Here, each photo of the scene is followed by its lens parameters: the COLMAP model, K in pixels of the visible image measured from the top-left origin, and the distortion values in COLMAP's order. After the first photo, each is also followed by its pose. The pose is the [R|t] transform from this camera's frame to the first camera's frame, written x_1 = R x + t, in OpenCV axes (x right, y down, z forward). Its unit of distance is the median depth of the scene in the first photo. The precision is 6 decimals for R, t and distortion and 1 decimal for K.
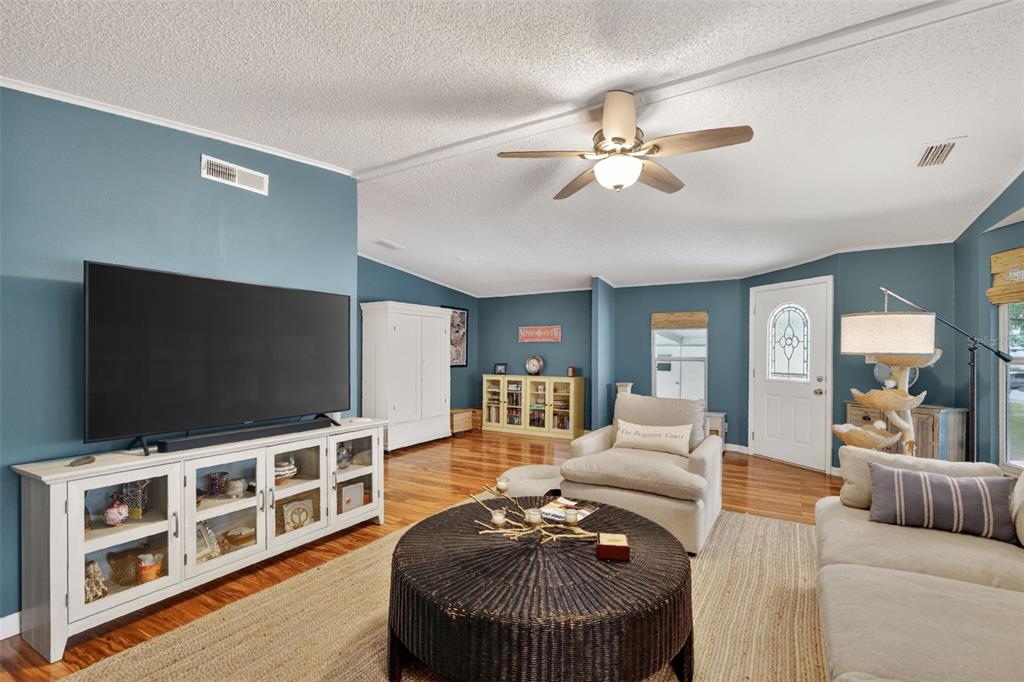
lens RADIAL K [[450.9, 0, 512.0], [0, 450.9, 341.0], [0, 0, 1]] dist [-0.001397, -0.000492]
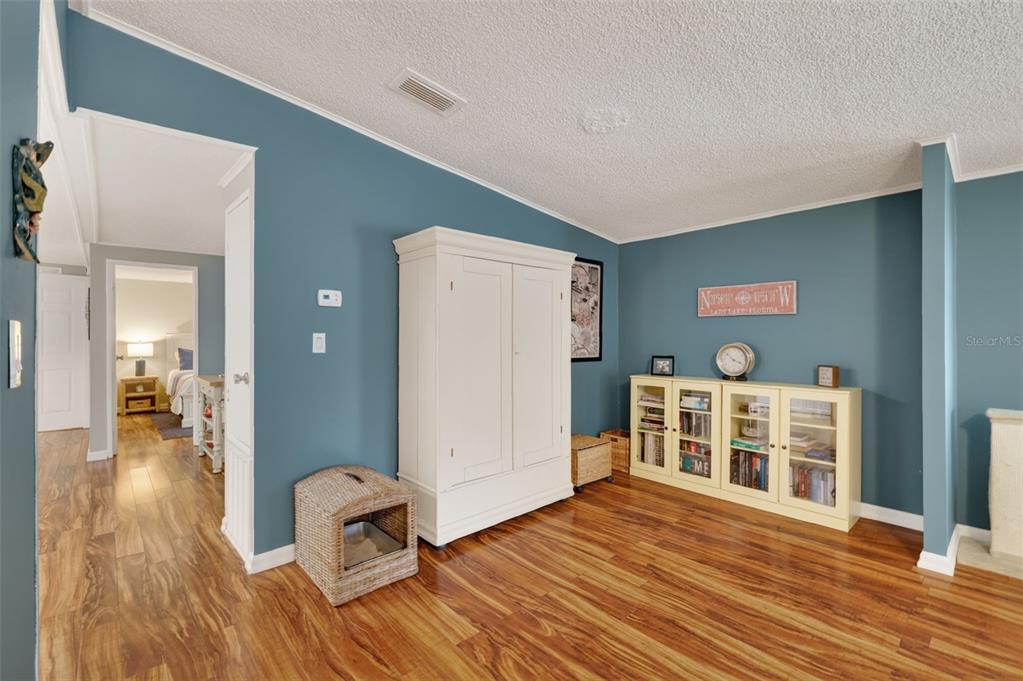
lens RADIAL K [[450.5, 0, 511.5], [0, 450.5, 340.5], [0, 0, 1]] dist [-0.001397, -0.000492]
pose [[0.960057, 0.000491, -0.279803, -0.051671], [0.009512, 0.999363, 0.034392, 0.010842], [0.279642, -0.035680, 0.959441, 0.438539]]
